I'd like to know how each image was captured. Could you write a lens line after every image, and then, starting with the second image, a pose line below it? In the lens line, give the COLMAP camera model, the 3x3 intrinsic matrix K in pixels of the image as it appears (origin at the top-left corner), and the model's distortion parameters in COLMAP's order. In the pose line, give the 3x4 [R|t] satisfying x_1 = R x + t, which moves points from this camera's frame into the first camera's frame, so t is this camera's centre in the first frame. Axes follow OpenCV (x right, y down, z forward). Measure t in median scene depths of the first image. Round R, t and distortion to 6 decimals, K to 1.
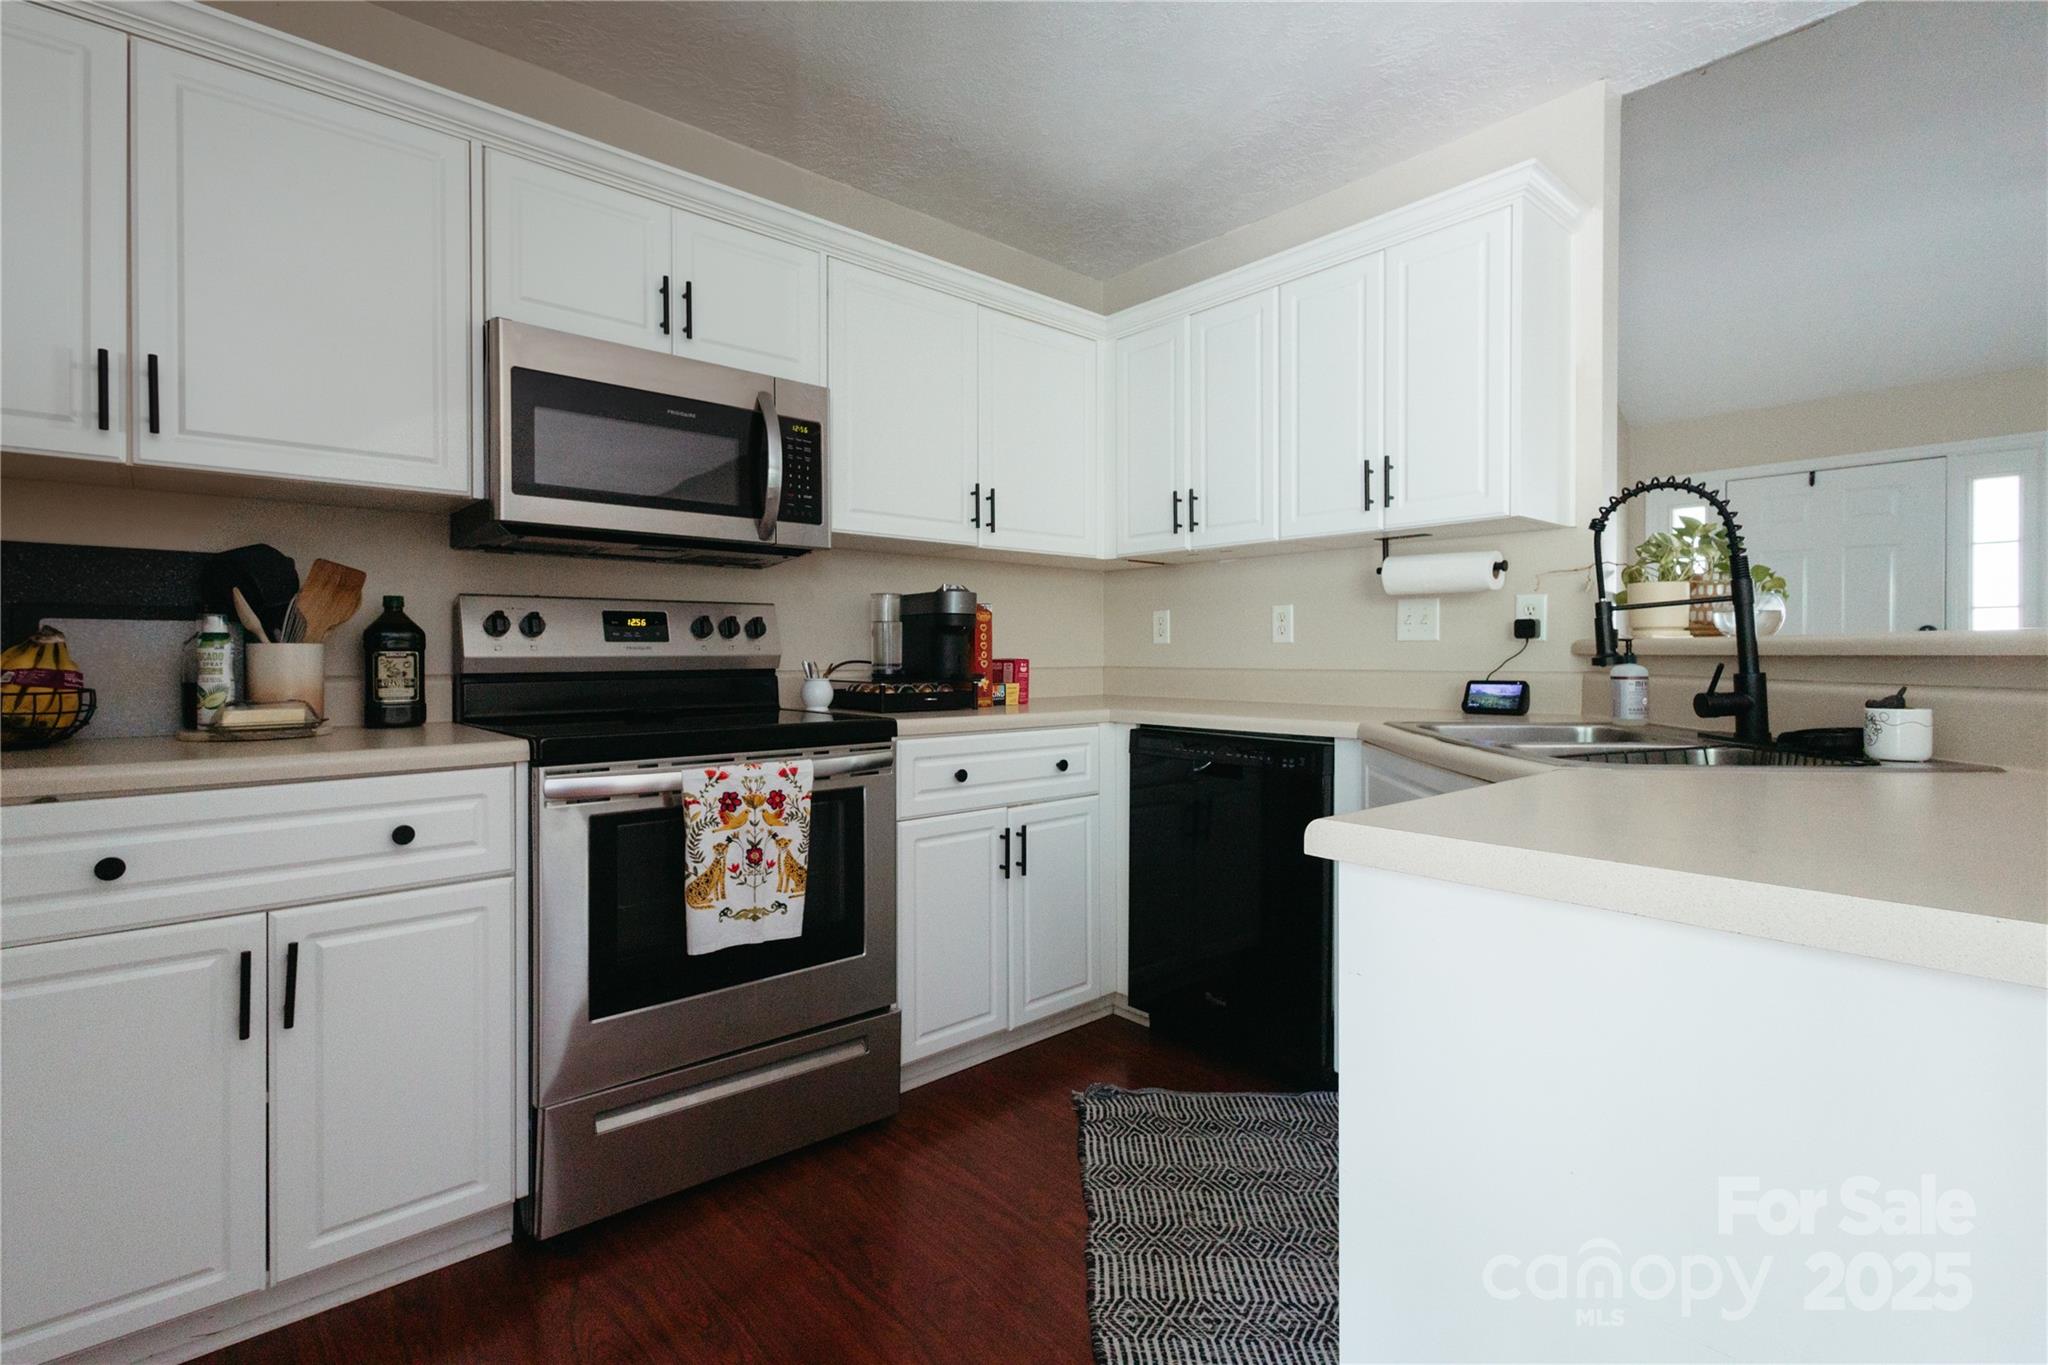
lens RADIAL K [[980.0, 0, 1031.4], [0, 980.0, 665.9], [0, 0, 1]] dist [0.012720, -0.000994]
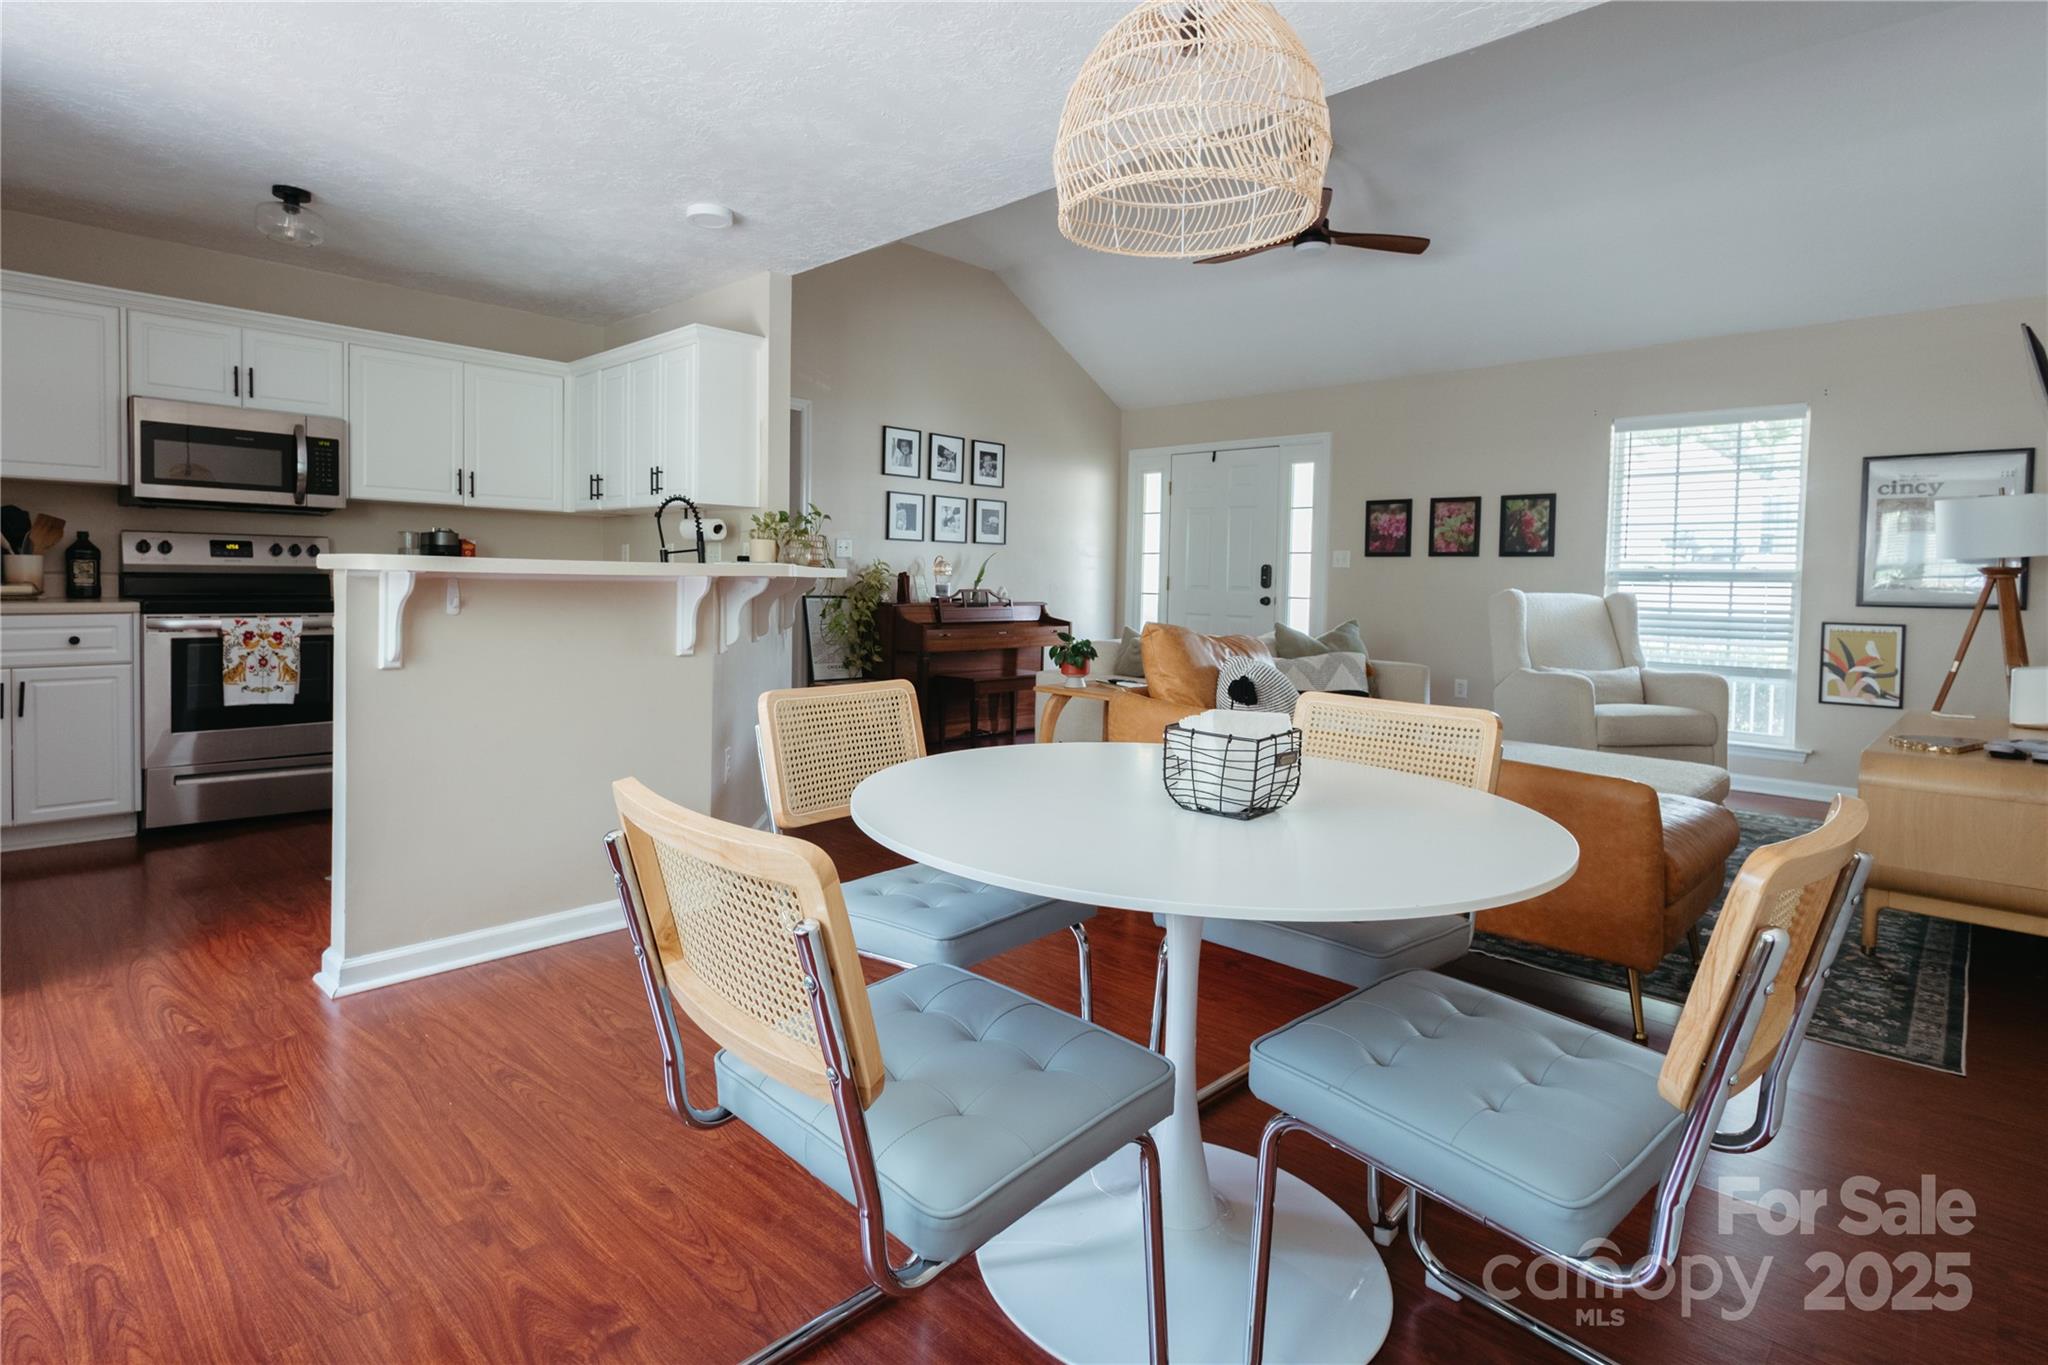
lens RADIAL K [[980.0, 0, 911.5], [0, 980.0, 618.0], [0, 0, 1]] dist [0.012720, -0.000994]
pose [[0.998331, 0.019228, 0.054456, 0.937304], [-0.020933, 0.999302, 0.030930, 0.006591], [-0.053824, -0.032018, 0.998037, -1.109673]]
